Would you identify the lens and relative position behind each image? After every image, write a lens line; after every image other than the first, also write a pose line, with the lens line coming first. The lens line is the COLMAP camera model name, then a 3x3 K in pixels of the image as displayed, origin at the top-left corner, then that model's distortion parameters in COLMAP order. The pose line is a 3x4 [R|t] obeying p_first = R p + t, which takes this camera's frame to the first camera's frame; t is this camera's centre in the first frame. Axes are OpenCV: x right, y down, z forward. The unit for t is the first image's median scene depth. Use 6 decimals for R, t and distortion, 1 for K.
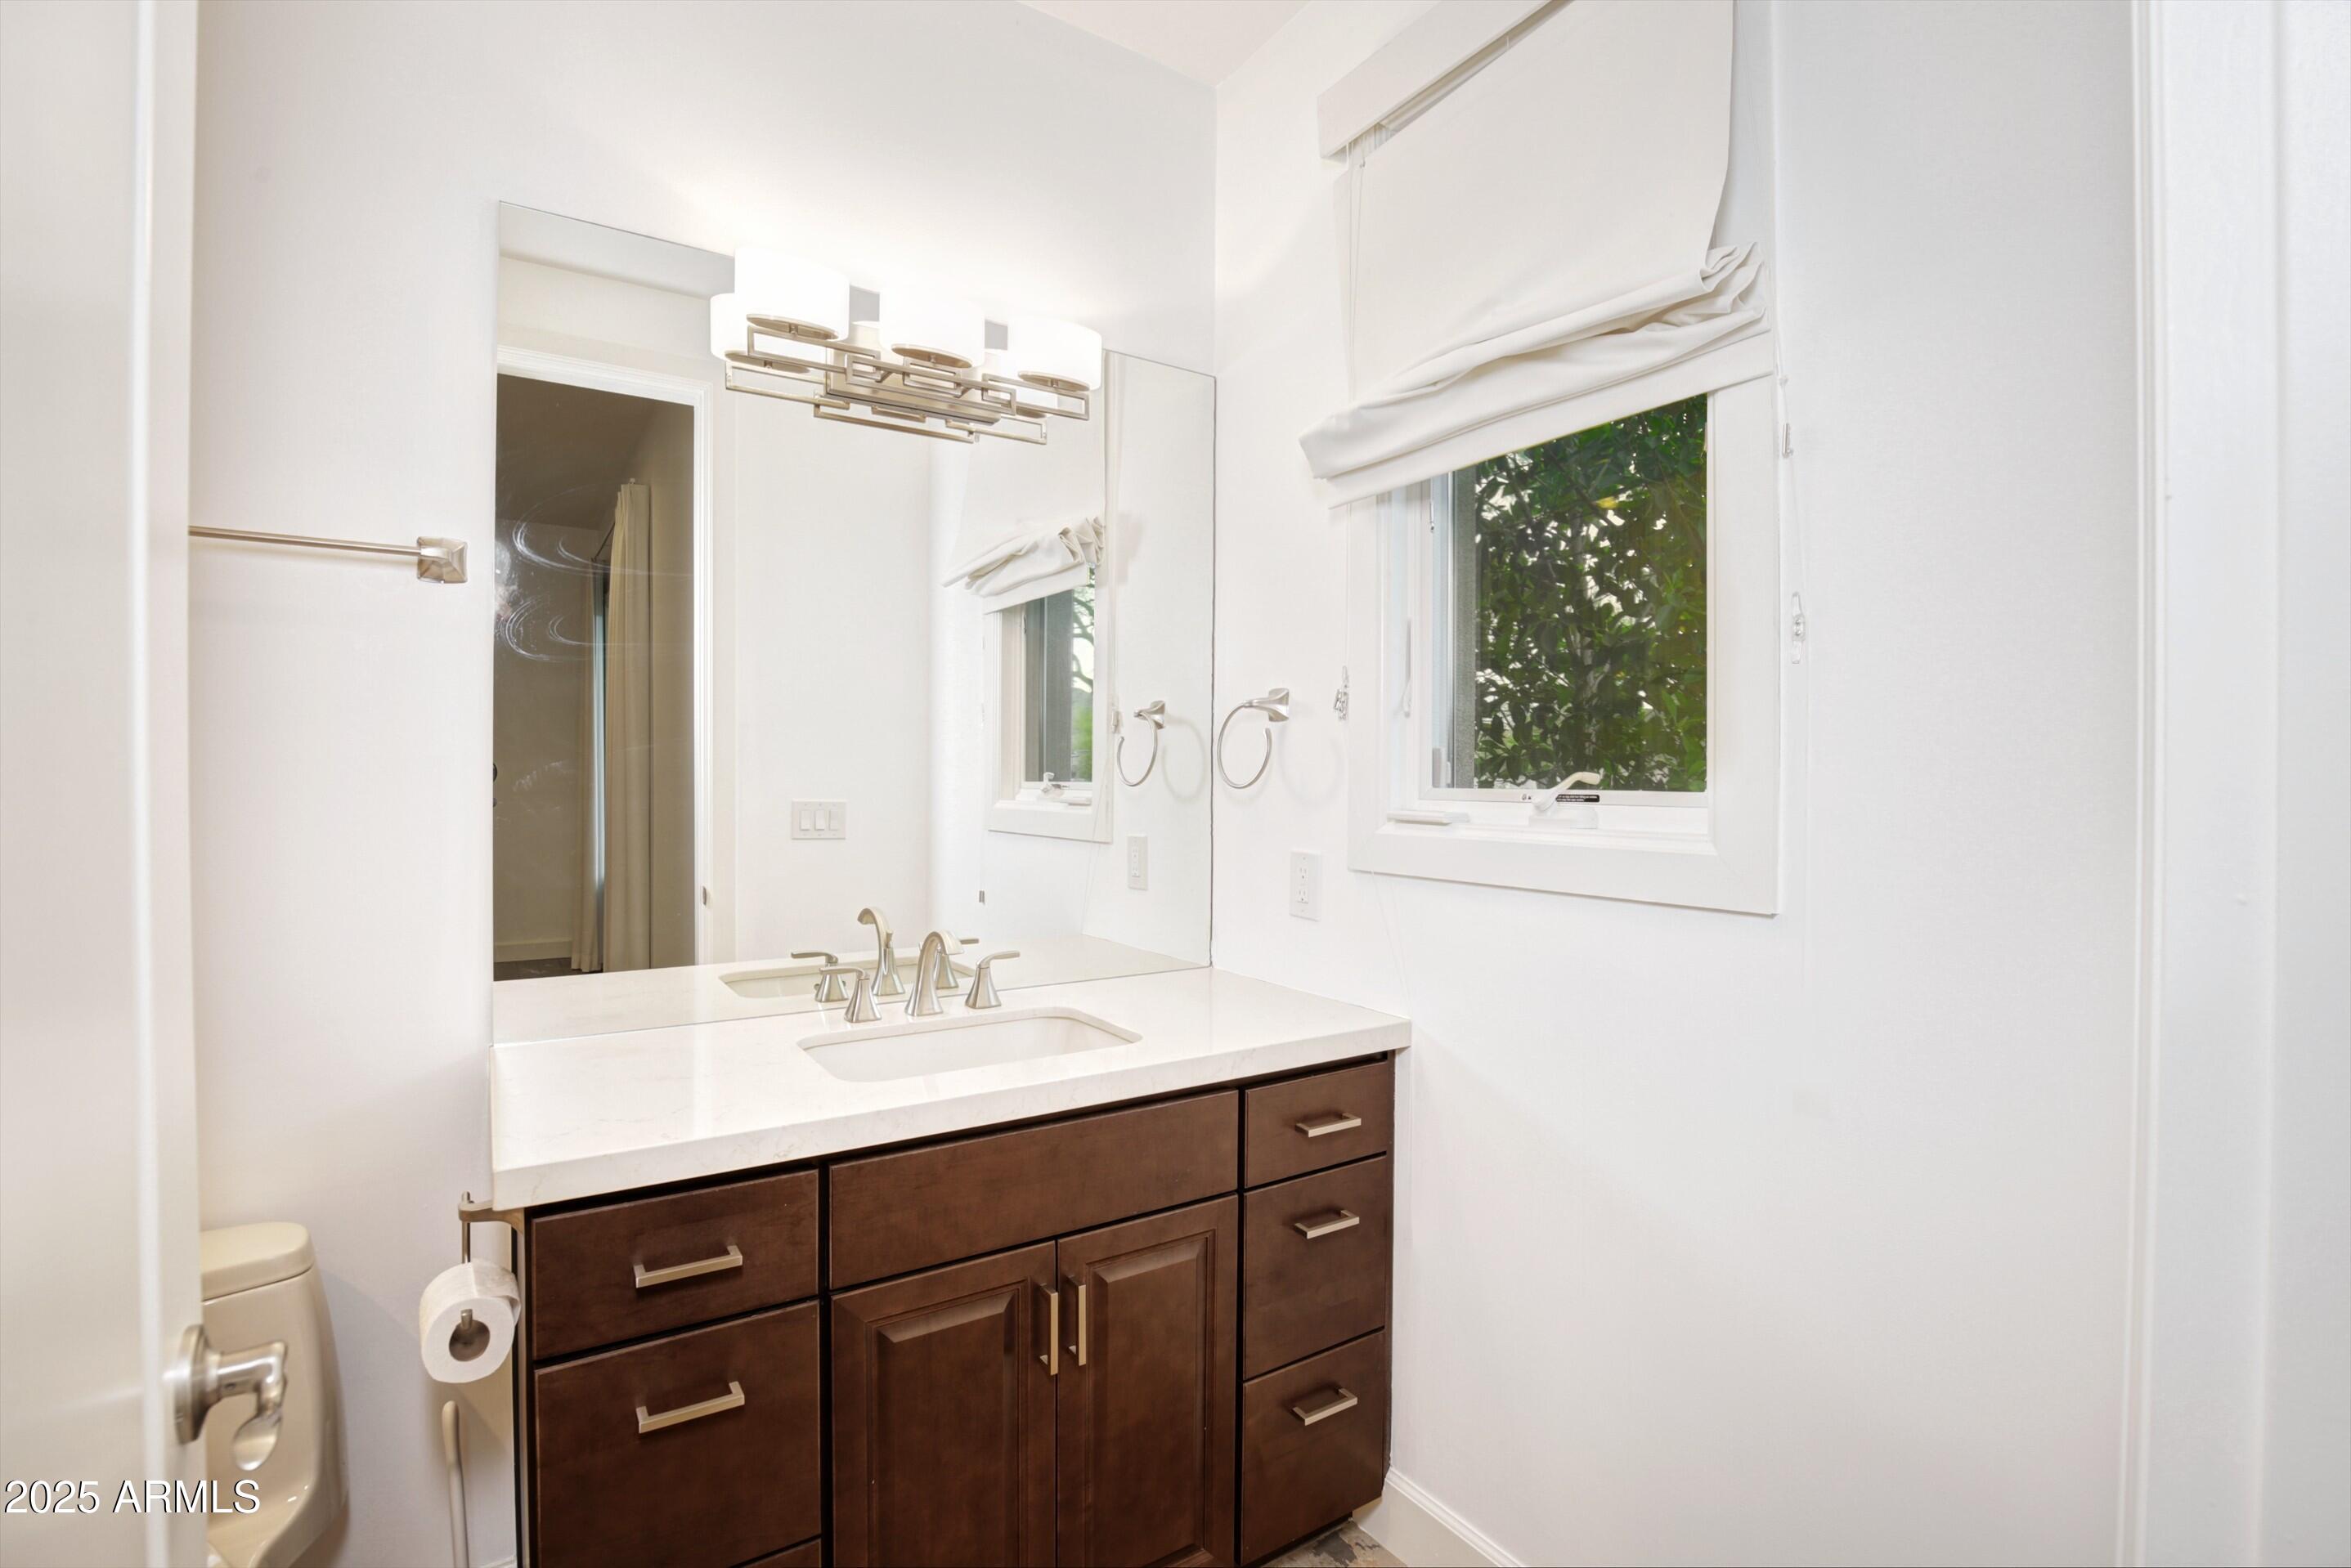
lens RADIAL K [[1073.2, 0, 1175.5], [0, 1073.2, 784.0], [0, 0, 1]] dist [-0.021483, 0.001034]
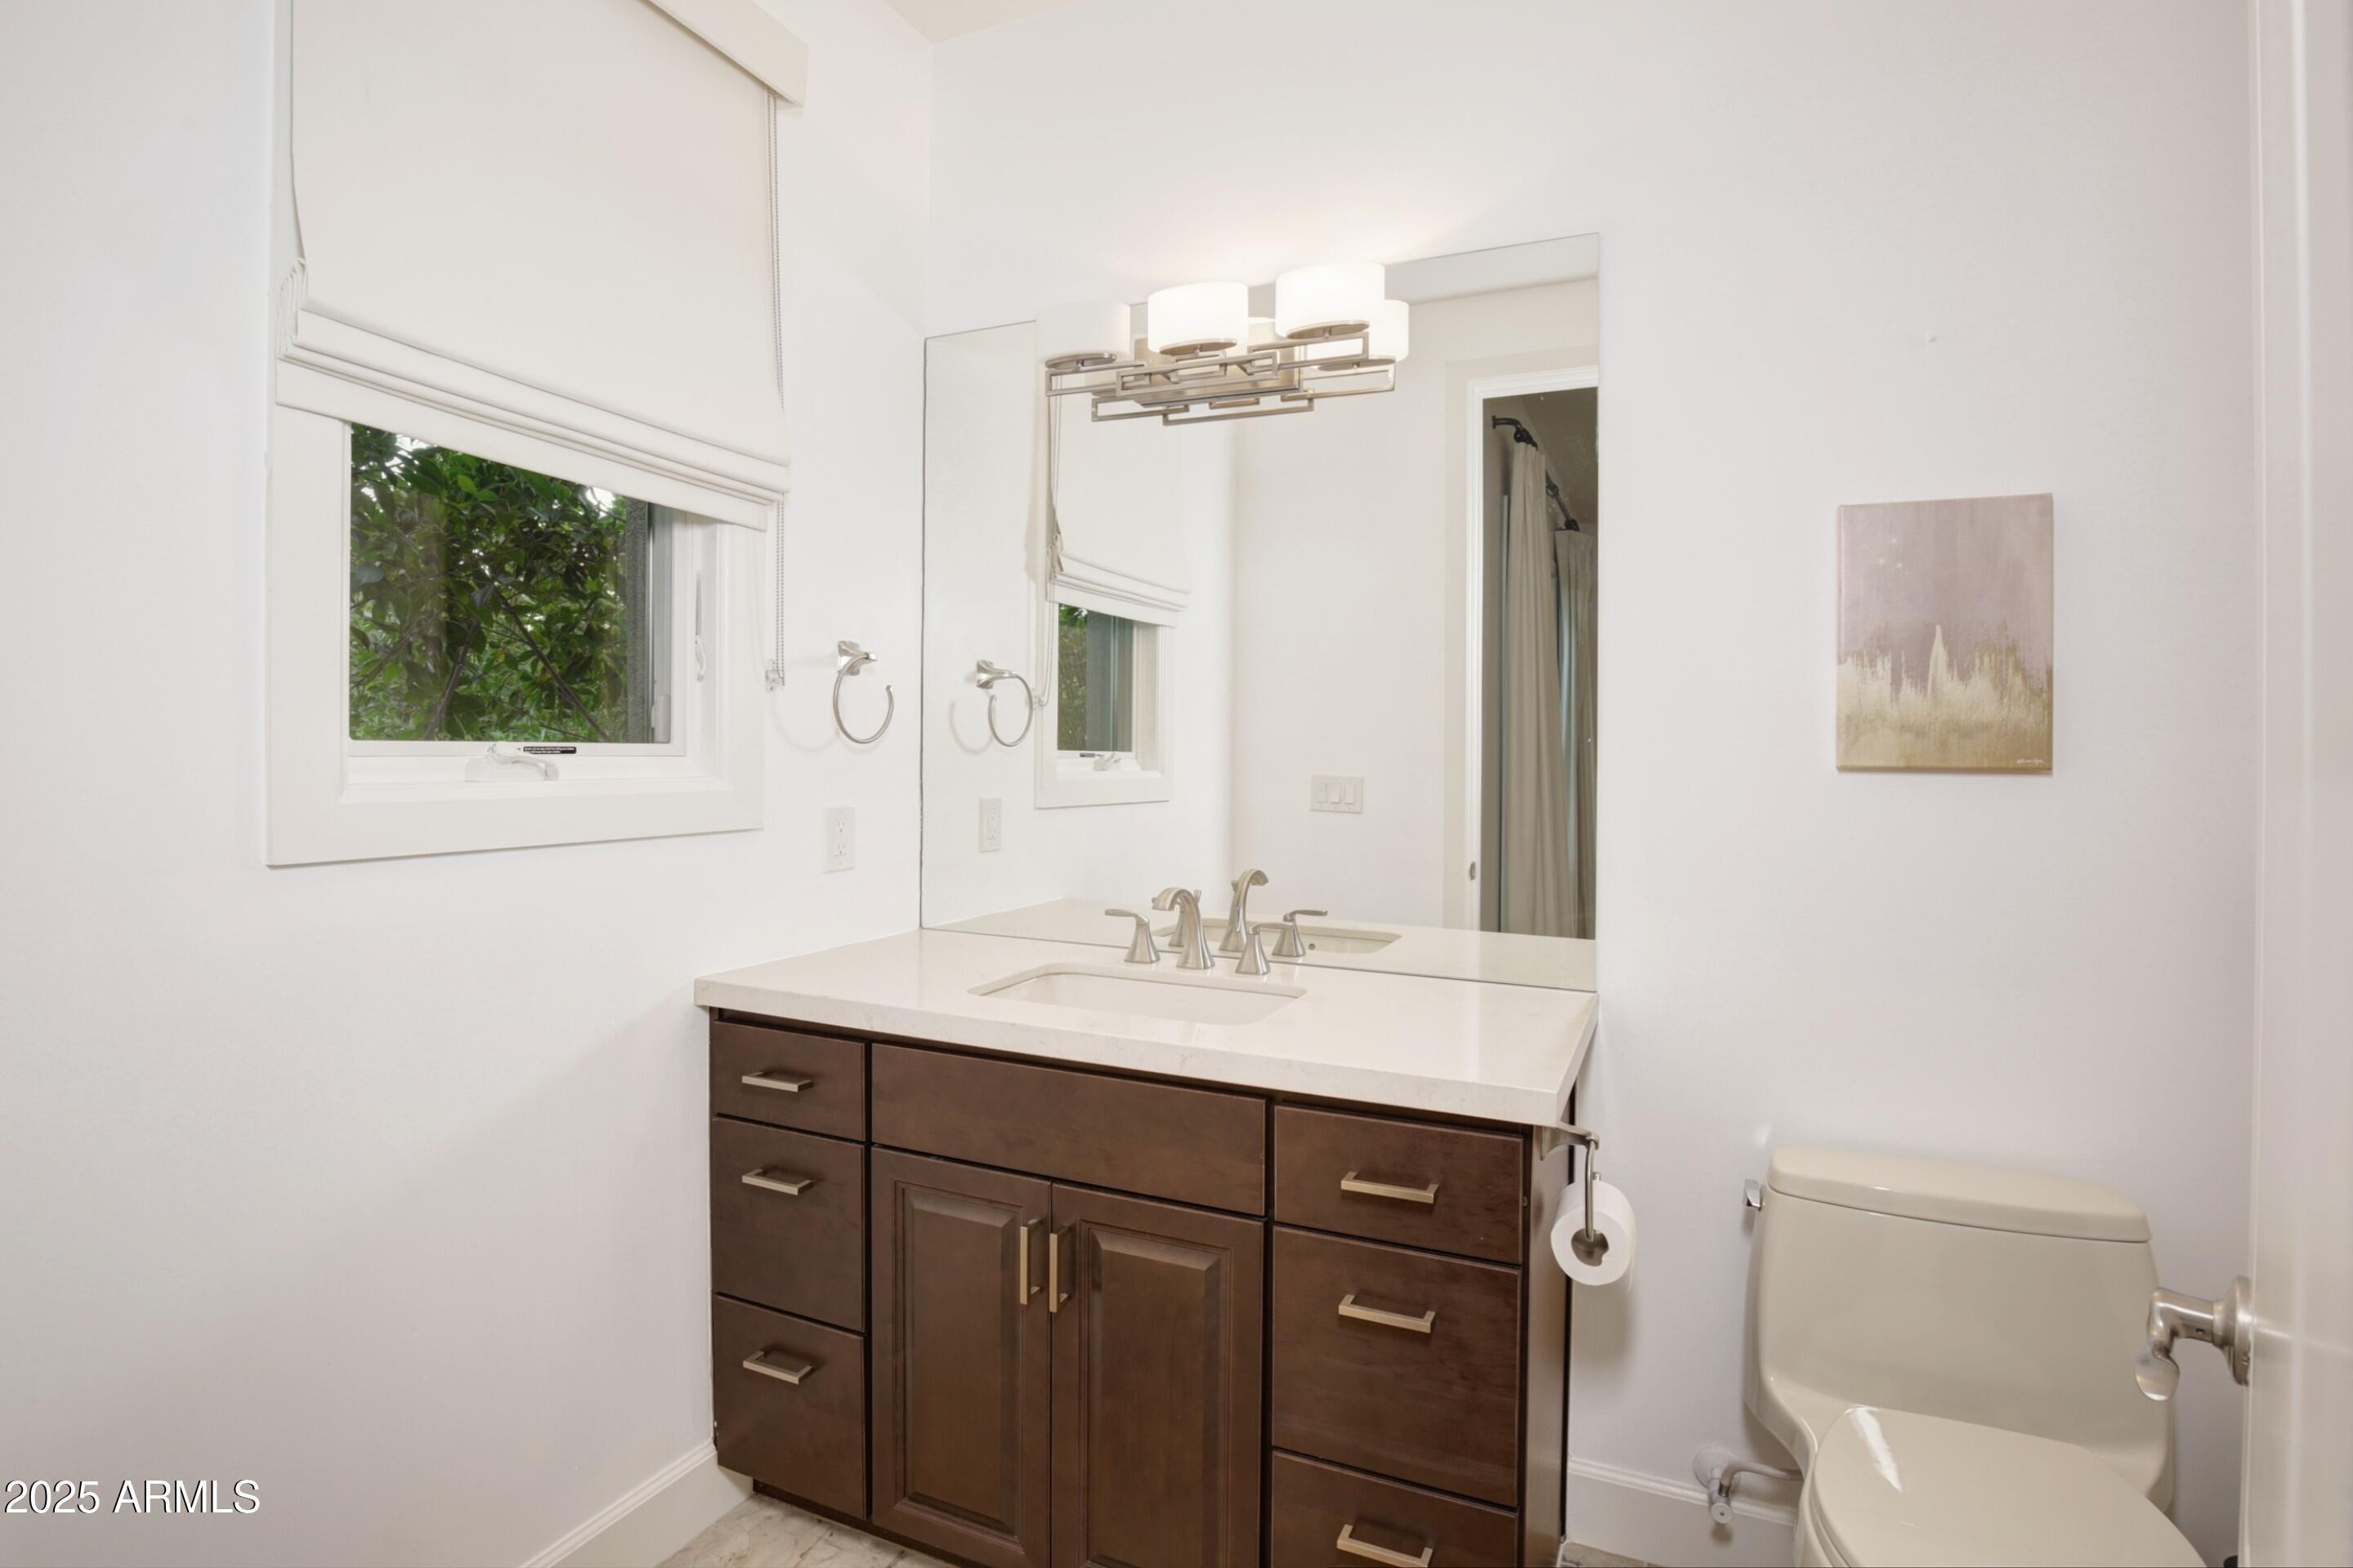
lens RADIAL K [[1036.7, 0, 1180.6], [0, 1036.7, 735.0], [0, 0, 1]] dist [-0.020054, 0.000025]
pose [[0.568147, -0.009092, -0.822877, 0.717534], [-0.007754, 0.999835, -0.016401, 0.005420], [0.822891, 0.015699, 0.567983, 0.474022]]
